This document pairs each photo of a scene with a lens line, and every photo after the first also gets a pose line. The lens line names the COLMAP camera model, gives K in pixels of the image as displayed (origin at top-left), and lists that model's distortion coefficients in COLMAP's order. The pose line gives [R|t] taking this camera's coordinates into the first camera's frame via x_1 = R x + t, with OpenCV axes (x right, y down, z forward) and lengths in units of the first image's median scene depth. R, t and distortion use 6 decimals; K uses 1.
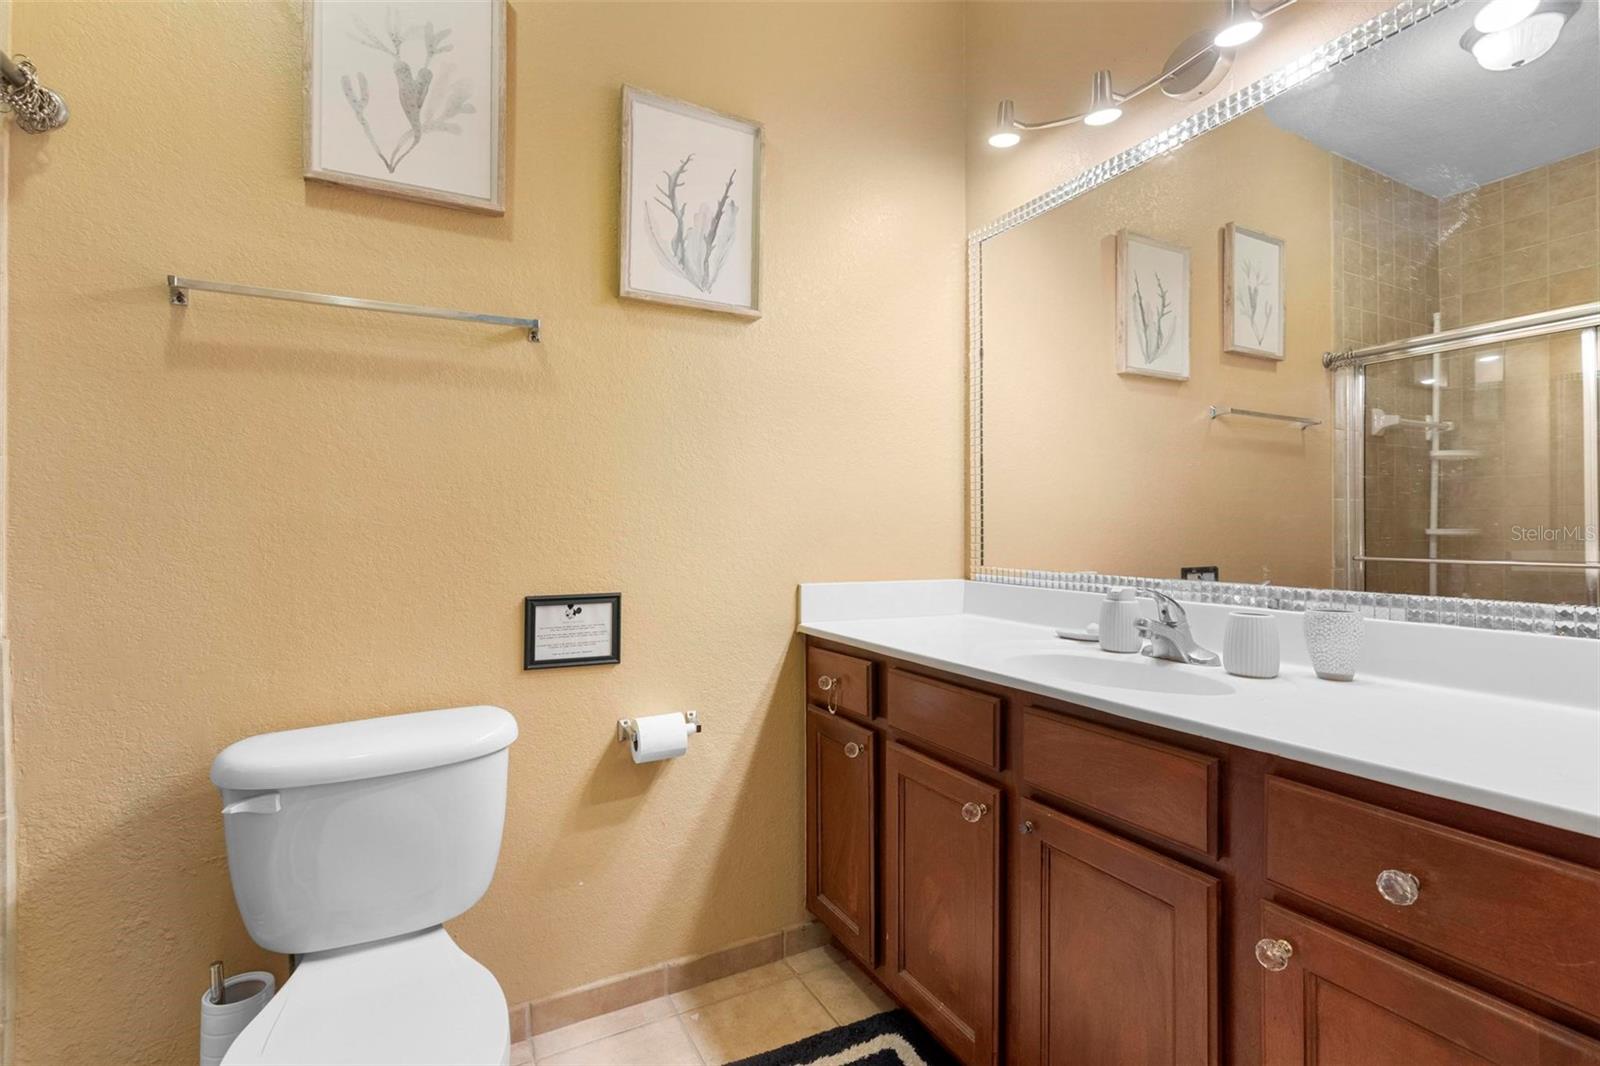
lens RADIAL K [[716.8, 0, 796.6], [0, 716.8, 532.5], [0, 0, 1]] dist [-0.010258, 0.001498]
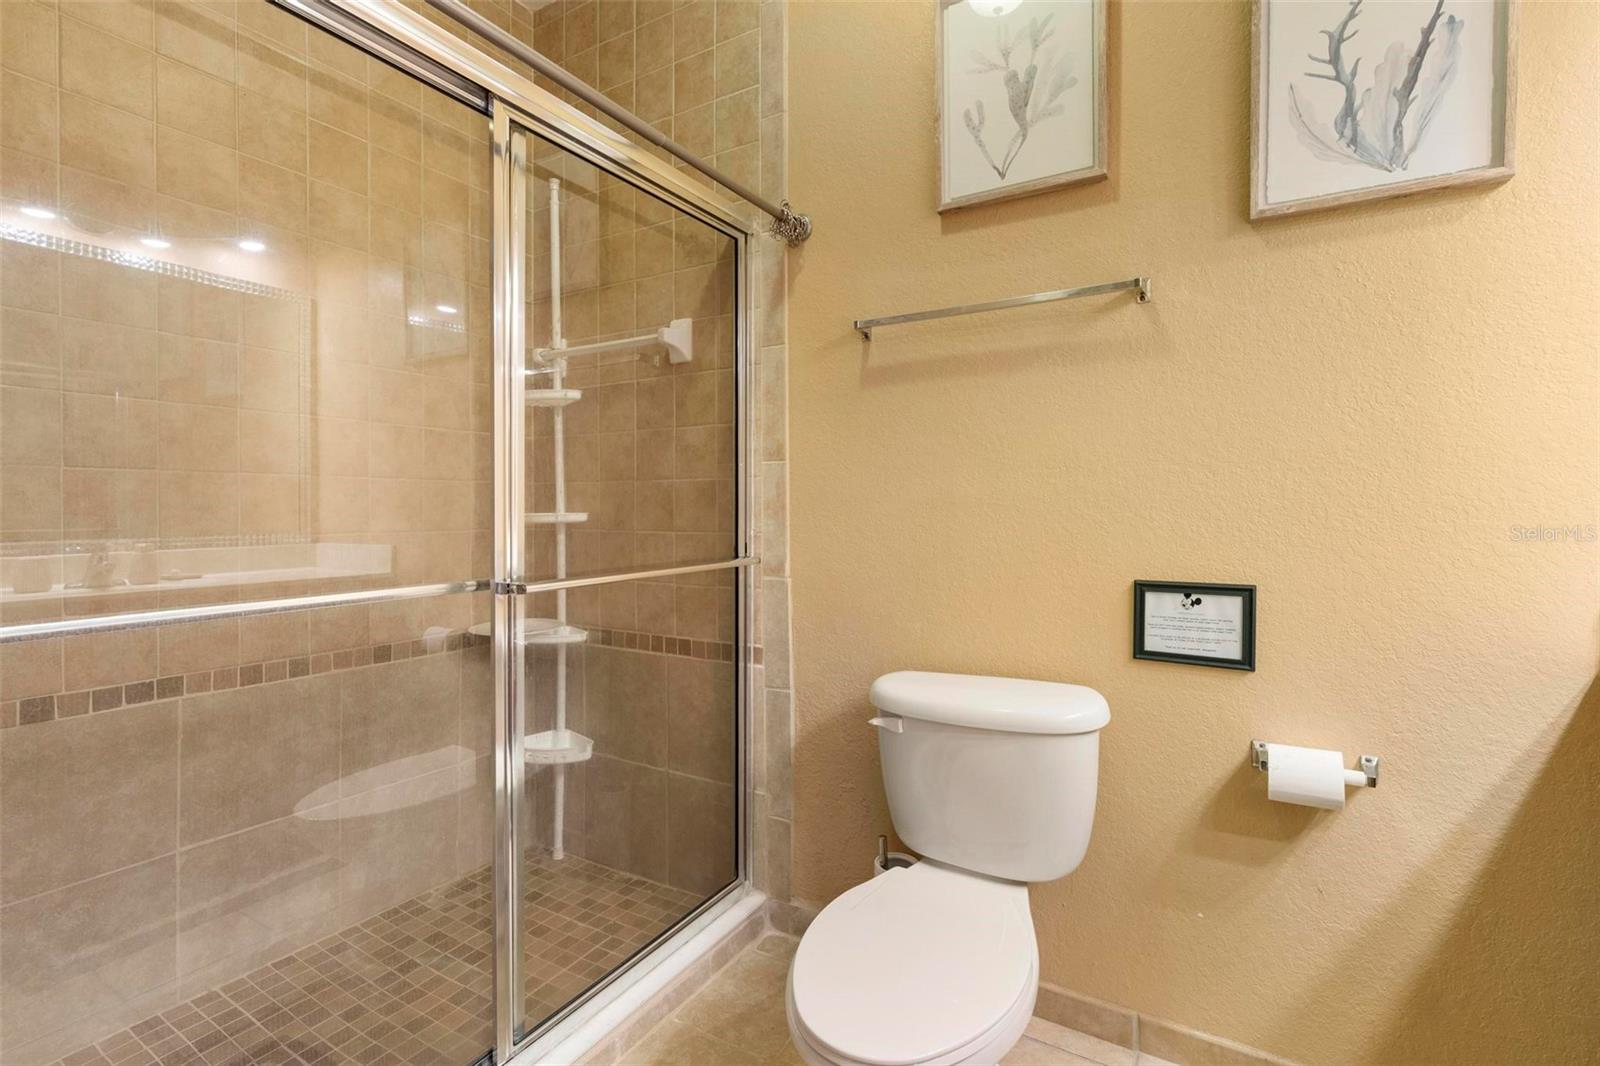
lens RADIAL K [[729.8, 0, 799.1], [0, 729.8, 525.7], [0, 0, 1]] dist [-0.011730, 0.005532]
pose [[0.522164, 0.020482, -0.852599, 0.195793], [-0.002731, 0.999747, 0.022345, -0.000878], [0.852841, -0.009340, 0.522087, 0.132304]]
